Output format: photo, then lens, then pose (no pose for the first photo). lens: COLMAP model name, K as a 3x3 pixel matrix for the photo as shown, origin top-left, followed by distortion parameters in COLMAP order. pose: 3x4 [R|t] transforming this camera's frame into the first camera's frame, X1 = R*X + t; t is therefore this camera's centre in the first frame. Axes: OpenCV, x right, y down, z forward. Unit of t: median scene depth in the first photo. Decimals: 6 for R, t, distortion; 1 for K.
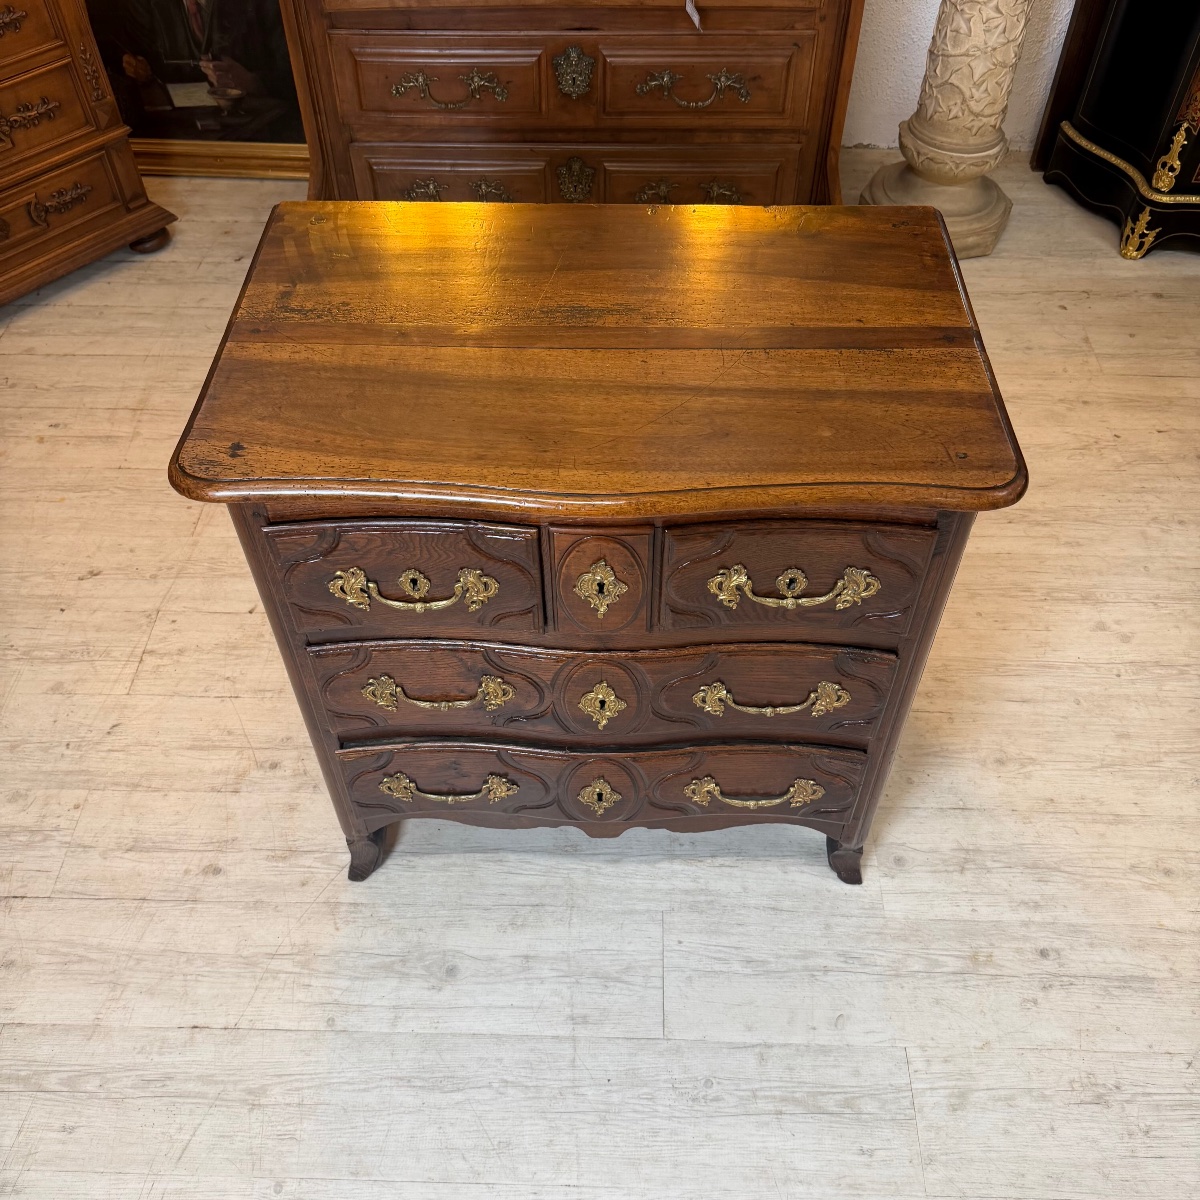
lens RADIAL K [[1147.6, 0, 611.0], [0, 1147.6, 603.6], [0, 0, 1]] dist [-0.008830, 0.000000]
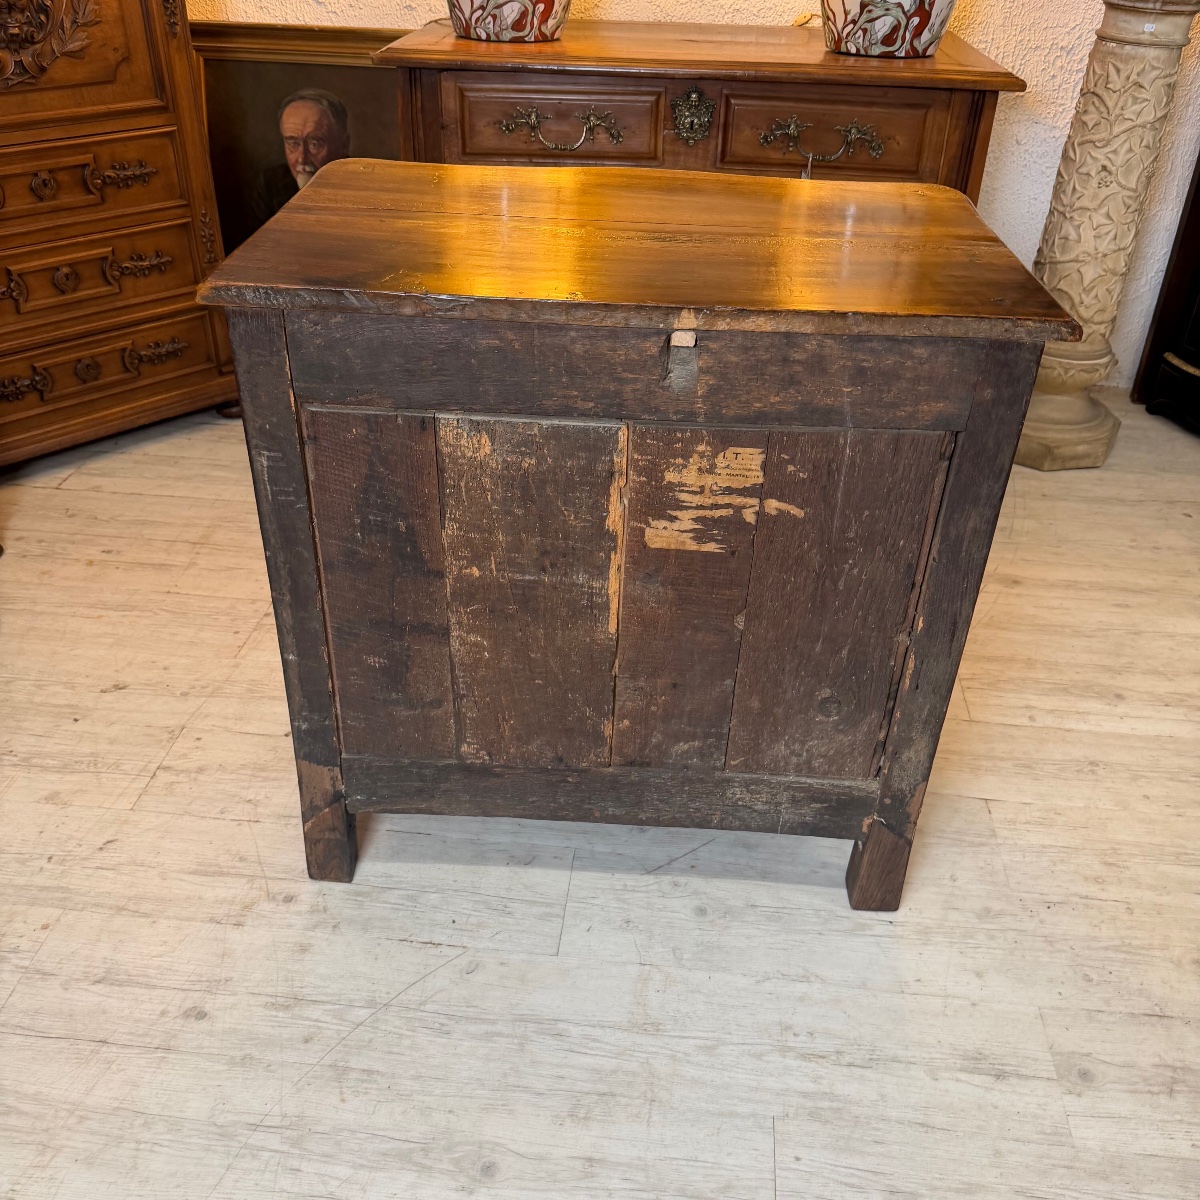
lens RADIAL K [[1147.6, 0, 594.5], [0, 1147.6, 598.0], [0, 0, 1]] dist [-0.008830, 0.000000]
pose [[0.996756, 0.061109, -0.052379, -0.053301], [-0.073504, 0.956264, -0.283120, 0.167894], [0.032787, 0.286051, 0.957653, 0.181125]]
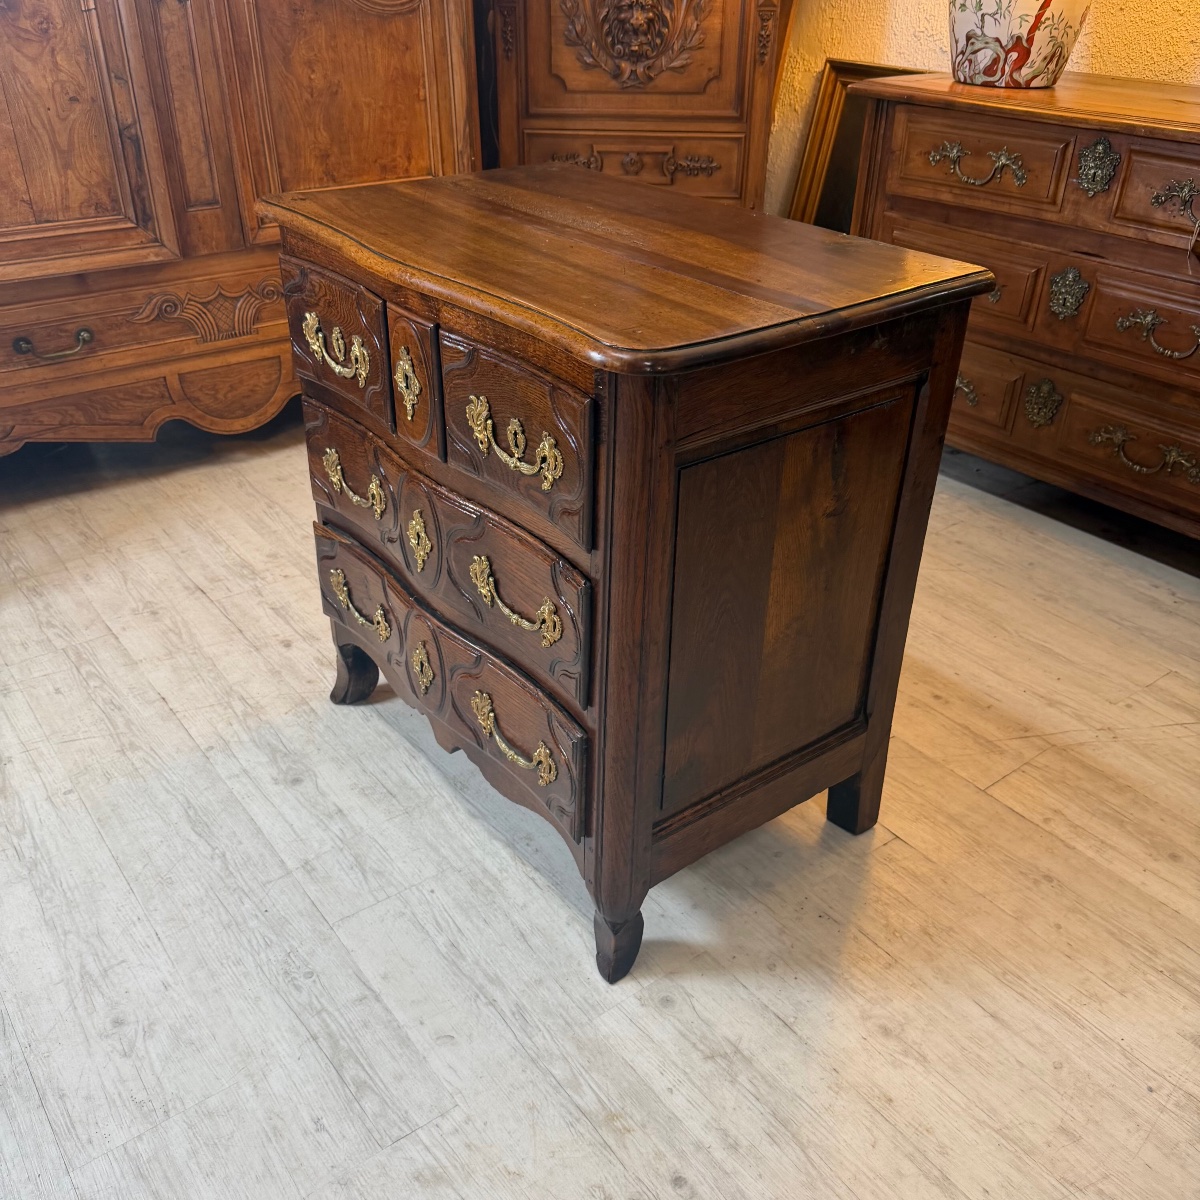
lens RADIAL K [[1147.6, 0, 597.2], [0, 1147.6, 596.5], [0, 0, 1]] dist [-0.008830, 0.000000]
pose [[0.622622, 0.399955, -0.672590, 0.677445], [-0.598917, 0.796741, -0.080641, 0.095281], [0.503627, 0.453035, 0.735608, 0.259360]]
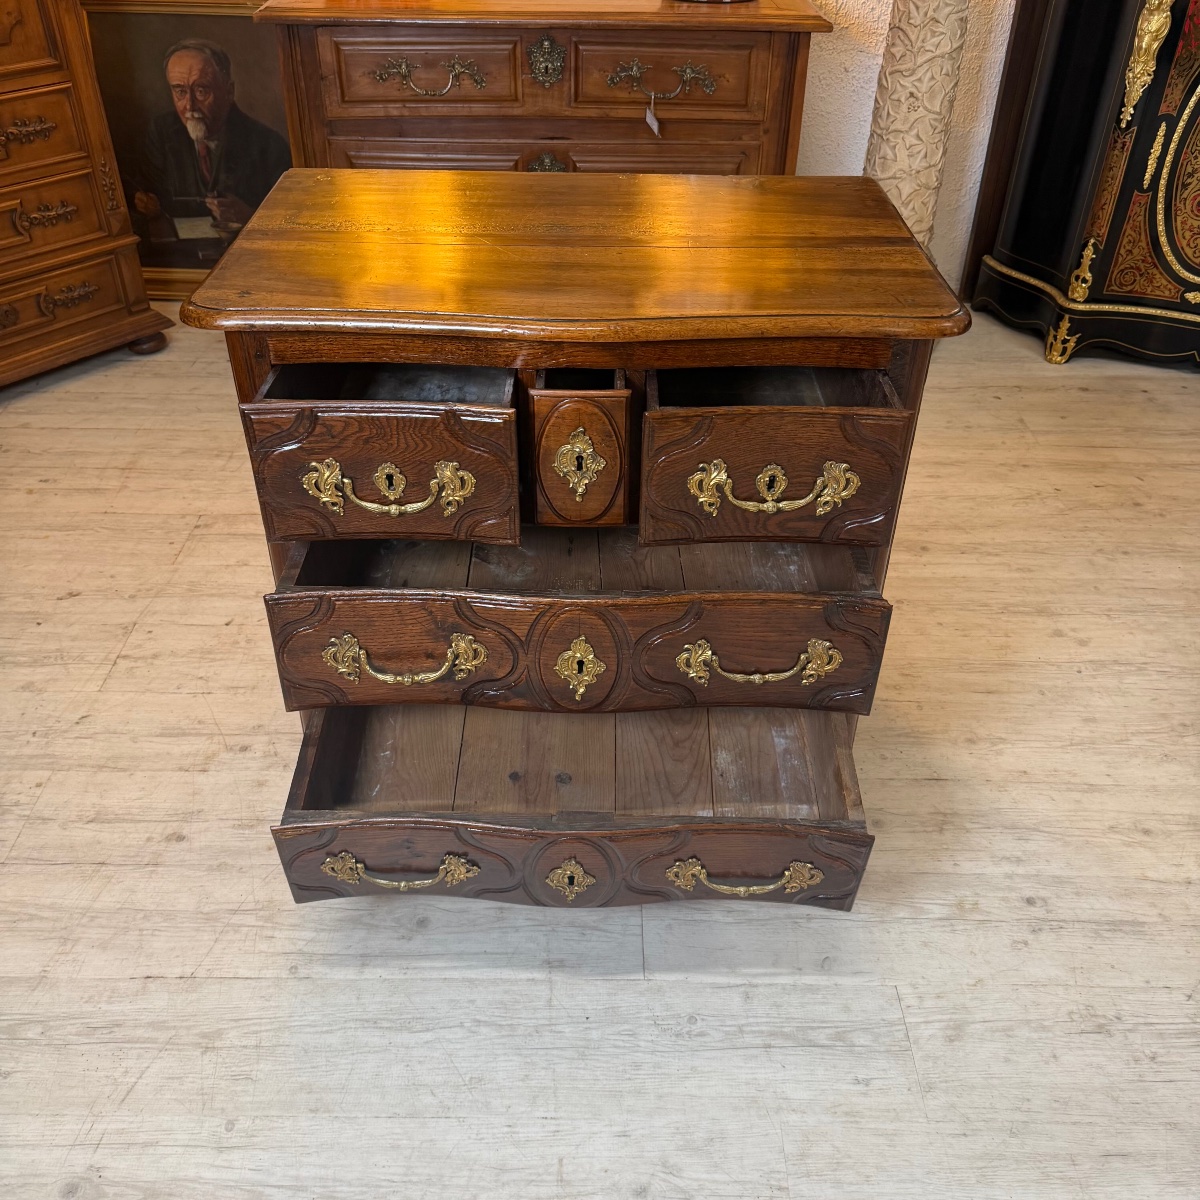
lens RADIAL K [[1147.6, 0, 605.2], [0, 1147.6, 595.8], [0, 0, 1]] dist [-0.008830, 0.000000]
pose [[0.999558, -0.001961, 0.029666, -0.013330], [0.008578, 0.974410, -0.224616, 0.263200], [-0.028466, 0.224771, 0.973996, -0.001431]]
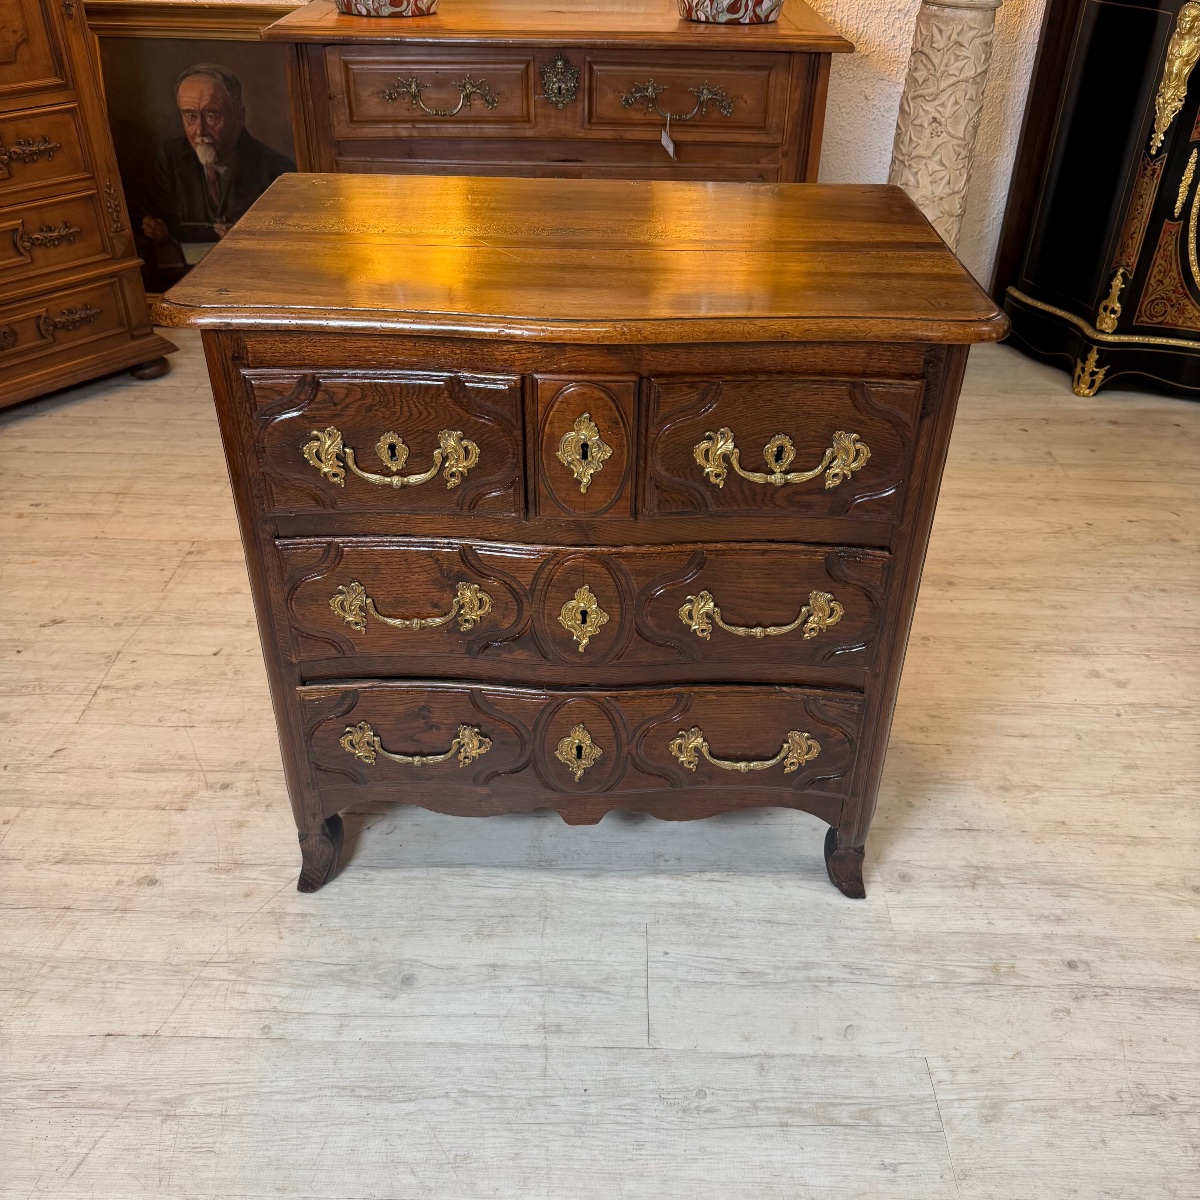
lens RADIAL K [[1147.6, 0, 603.3], [0, 1147.6, 588.0], [0, 0, 1]] dist [-0.008830, 0.000000]
pose [[0.999838, 0.009601, 0.015218, -0.004768], [-0.005199, 0.963823, -0.266493, 0.257288], [-0.017226, 0.266370, 0.963717, 0.063893]]
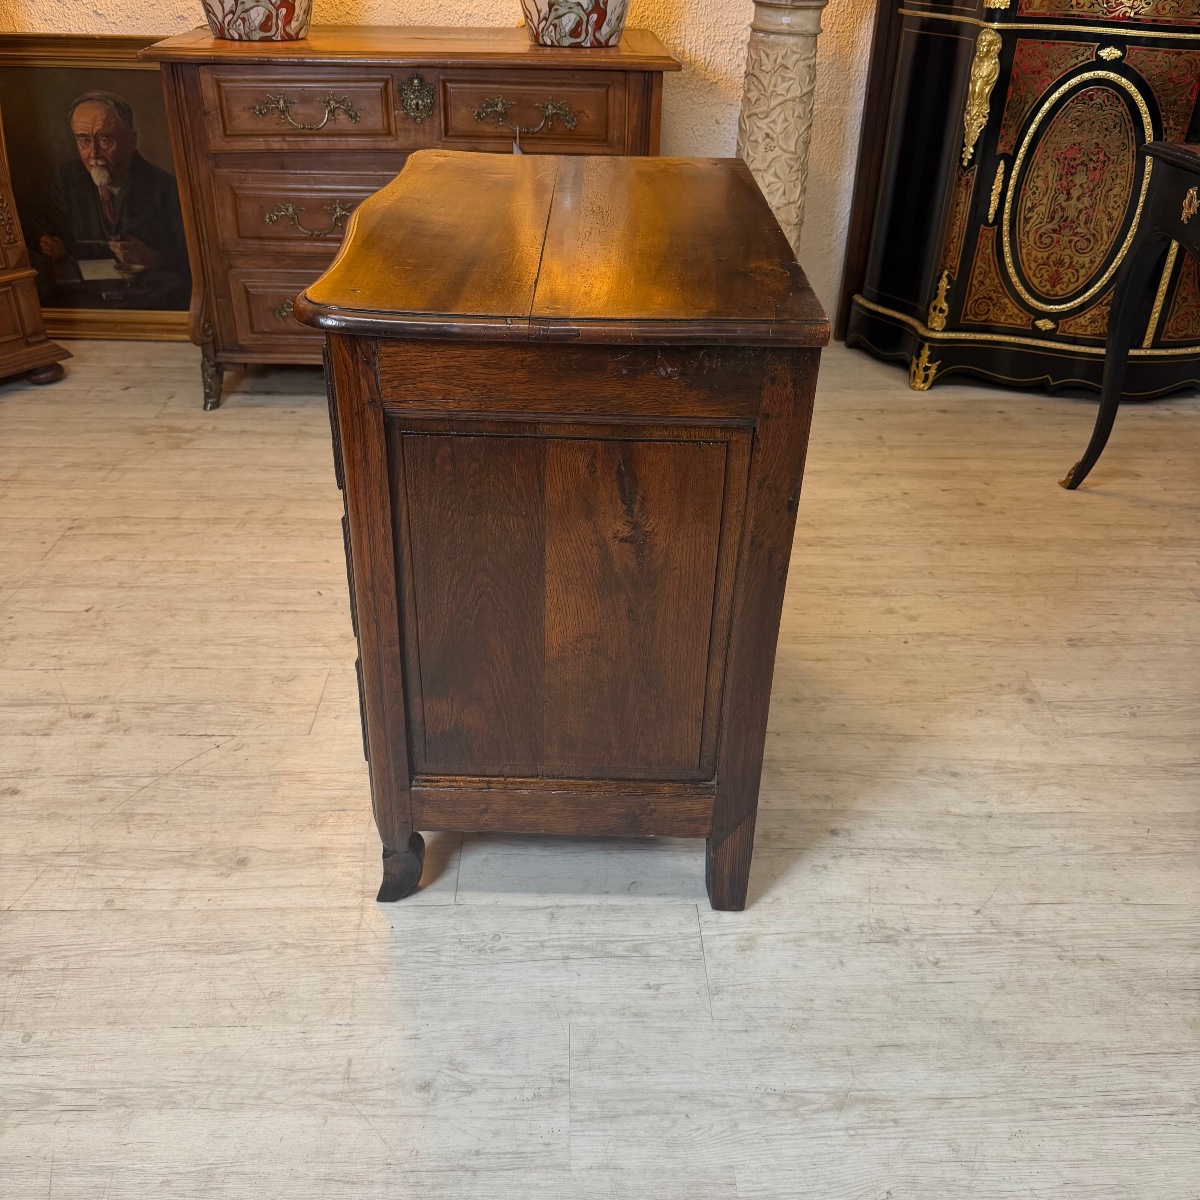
lens RADIAL K [[1147.6, 0, 604.6], [0, 1147.6, 600.3], [0, 0, 1]] dist [-0.008830, 0.000000]
pose [[0.998090, -0.011095, 0.060774, 0.110982], [0.028958, 0.952999, -0.301587, 0.401980], [-0.054571, 0.302771, 0.951500, -0.021791]]
